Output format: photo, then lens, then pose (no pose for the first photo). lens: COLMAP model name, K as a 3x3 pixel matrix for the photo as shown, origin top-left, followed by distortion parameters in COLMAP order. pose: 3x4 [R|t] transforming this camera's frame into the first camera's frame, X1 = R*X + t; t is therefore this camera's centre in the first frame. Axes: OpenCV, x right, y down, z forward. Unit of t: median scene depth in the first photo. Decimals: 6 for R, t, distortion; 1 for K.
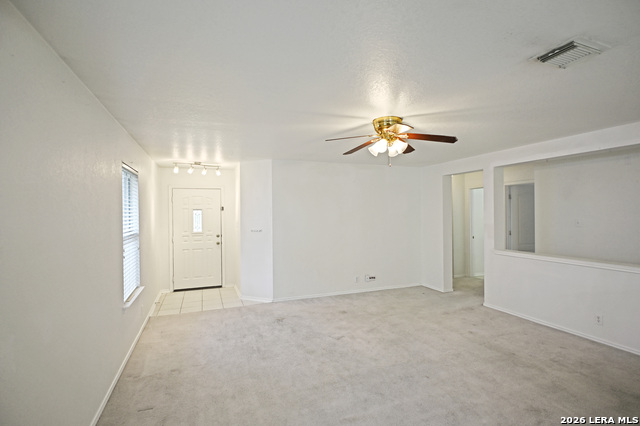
lens RADIAL K [[310.7, 0, 322.7], [0, 310.7, 213.3], [0, 0, 1]] dist [-0.001468, -0.000157]
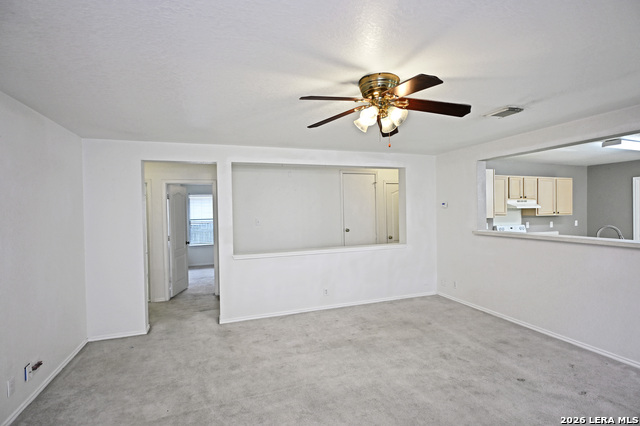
lens RADIAL K [[310.7, 0, 322.7], [0, 310.7, 213.3], [0, 0, 1]] dist [-0.001468, -0.000157]
pose [[0.030107, -0.009142, 0.999505, -0.491775], [0.020581, 0.999752, 0.008524, -0.008898], [-0.999335, 0.020314, 0.030288, 1.058790]]
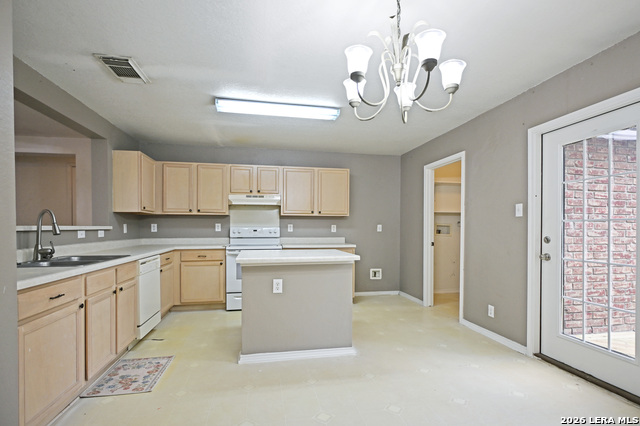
lens RADIAL K [[310.1, 0, 317.5], [0, 310.1, 229.0], [0, 0, 1]] dist [0.000727, 0.000203]
pose [[0.184666, -0.001967, 0.982799, -0.021388], [0.004843, 0.999988, 0.001091, 0.113399], [-0.982789, 0.004558, 0.184673, -0.597718]]
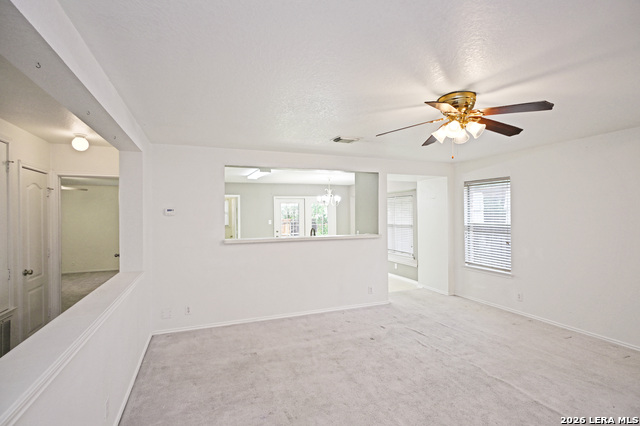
lens RADIAL K [[310.7, 0, 322.7], [0, 310.7, 213.3], [0, 0, 1]] dist [-0.001468, -0.000157]
pose [[-0.999922, 0.011942, -0.003748, 0.539170], [0.011937, 0.999928, 0.001358, -0.013286], [0.003764, 0.001313, -0.999992, 1.715268]]
